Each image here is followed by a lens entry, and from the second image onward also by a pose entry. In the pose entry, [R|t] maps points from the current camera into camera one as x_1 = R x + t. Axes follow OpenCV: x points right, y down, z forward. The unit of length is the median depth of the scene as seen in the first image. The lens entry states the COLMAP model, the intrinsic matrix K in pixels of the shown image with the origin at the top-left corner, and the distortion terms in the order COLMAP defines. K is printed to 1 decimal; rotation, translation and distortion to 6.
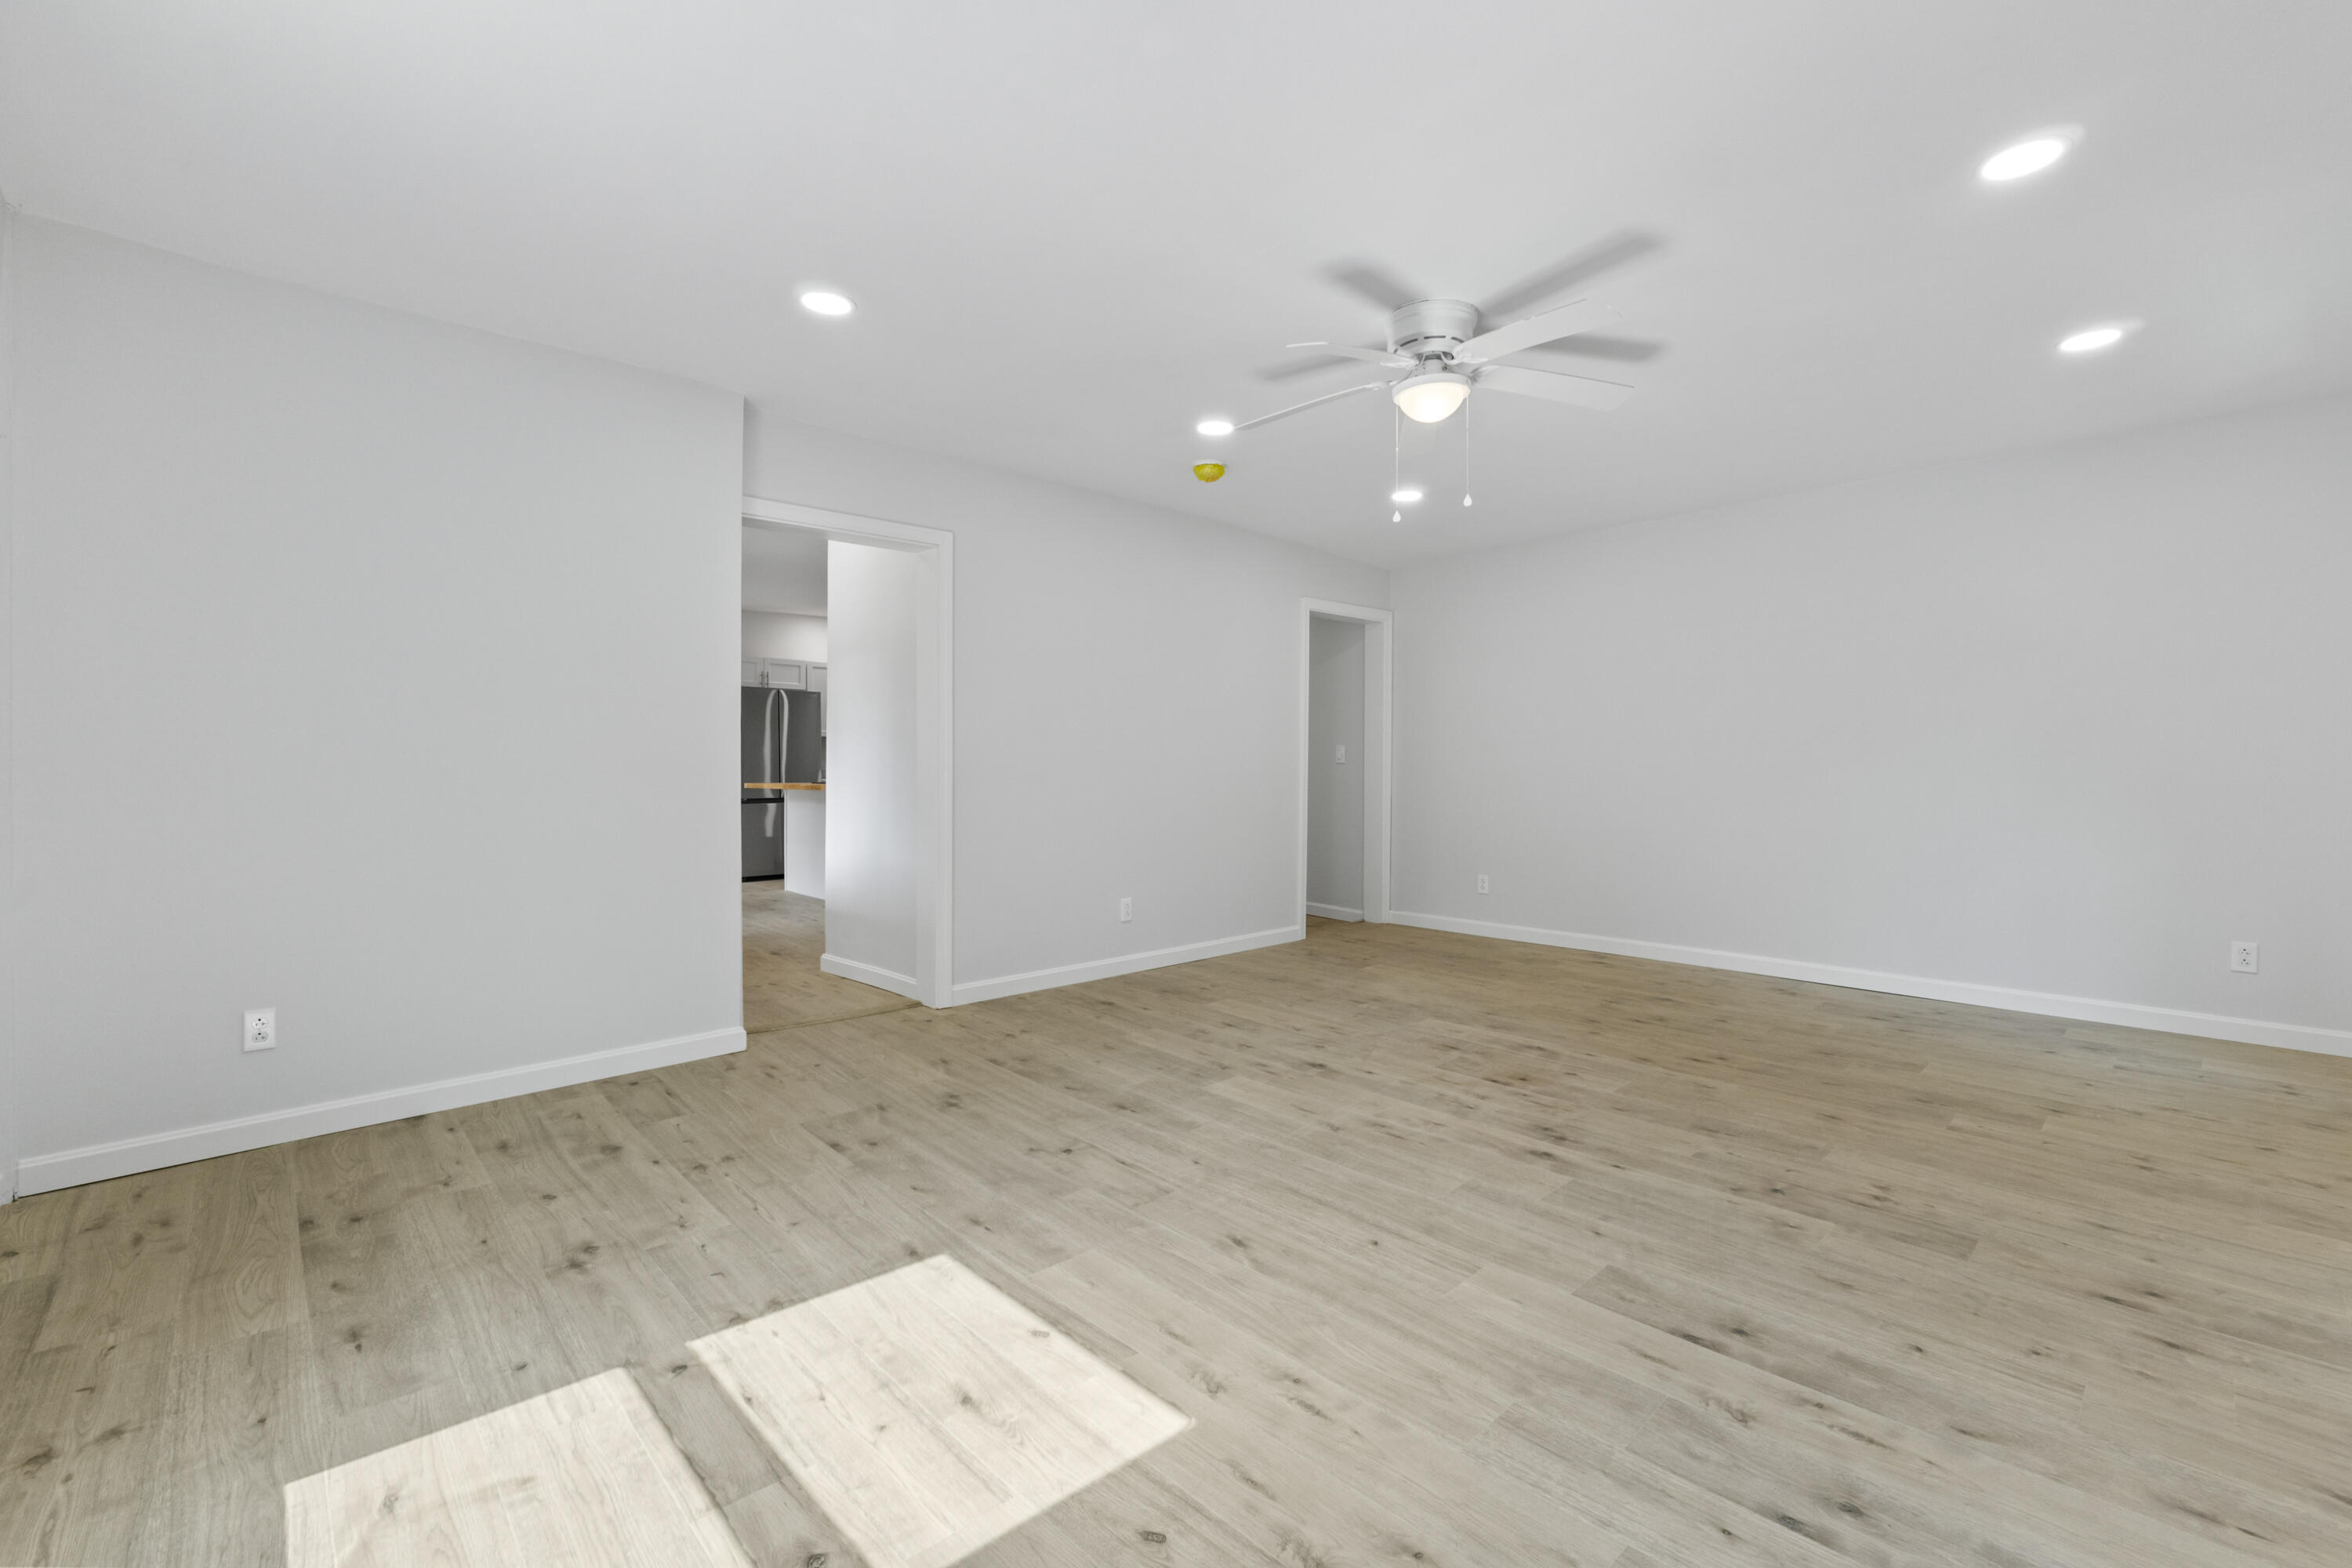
lens RADIAL K [[987.4, 0, 1169.3], [0, 987.4, 774.5], [0, 0, 1]] dist [-0.002735, 0.000272]
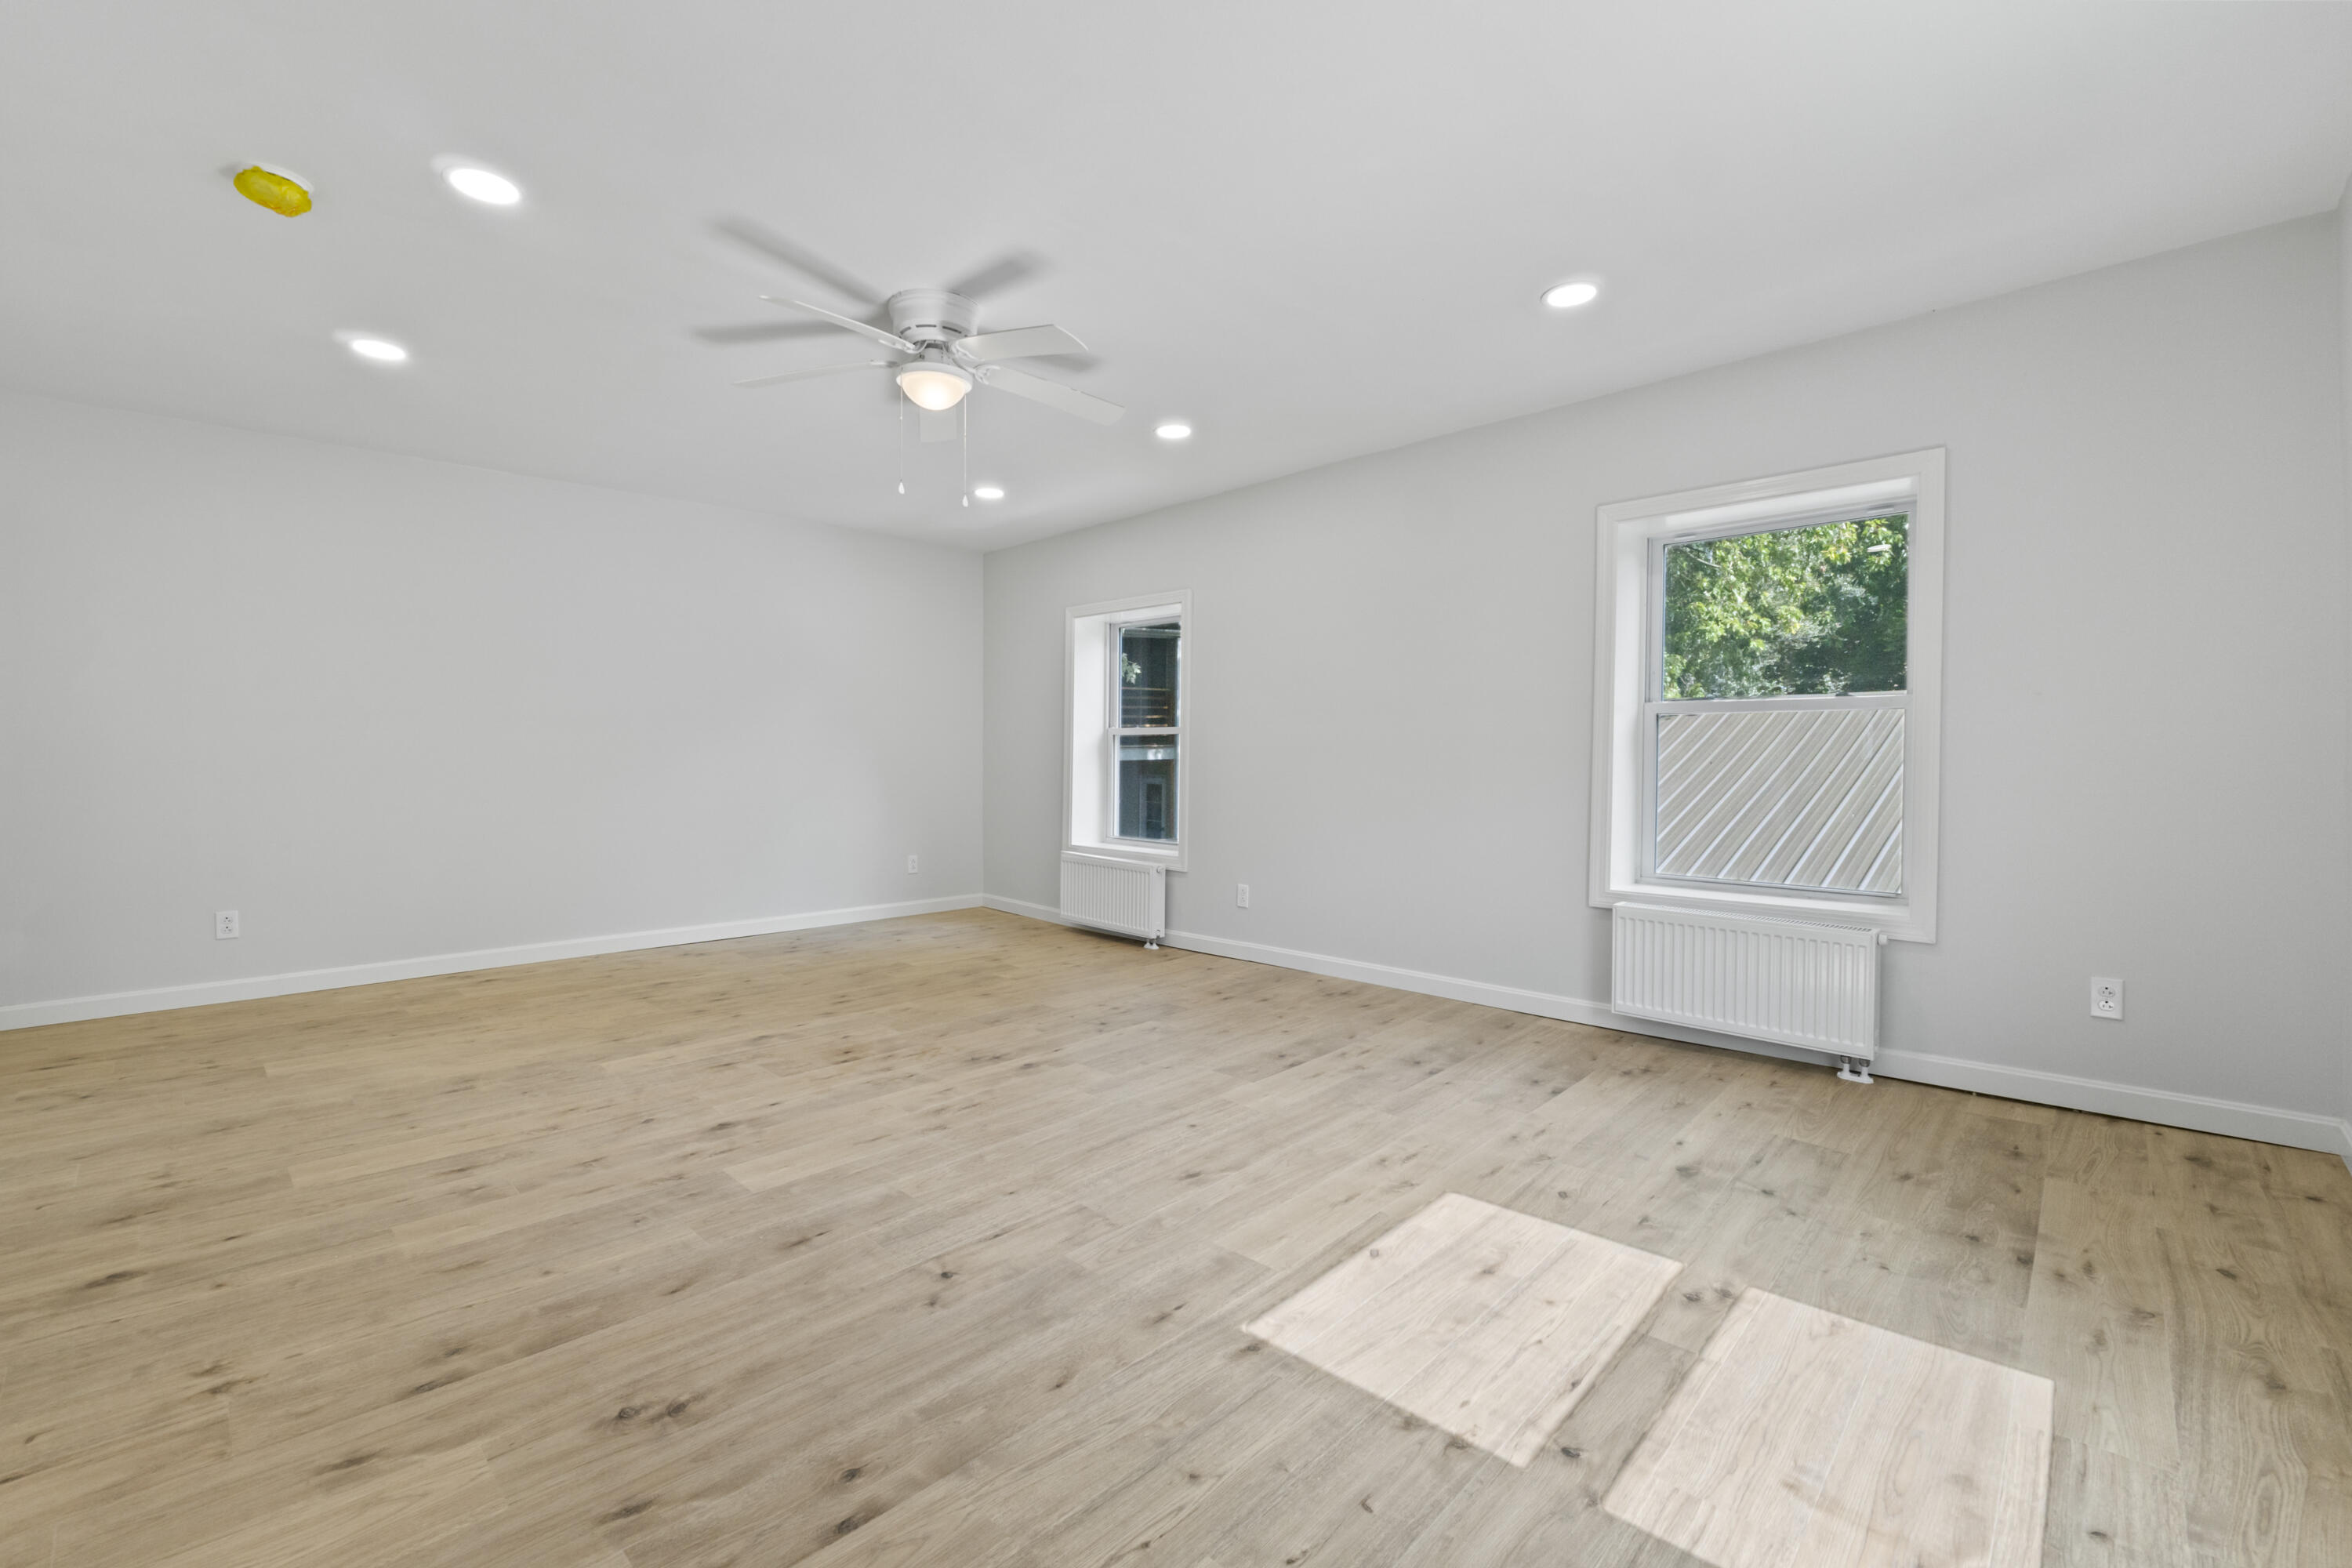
lens RADIAL K [[987.4, 0, 1169.3], [0, 987.4, 774.5], [0, 0, 1]] dist [-0.002735, 0.000272]
pose [[-0.057233, -0.019453, 0.998171, -0.841247], [0.005951, 0.999786, 0.019826, 0.001425], [-0.998343, 0.007074, -0.057105, 0.890541]]
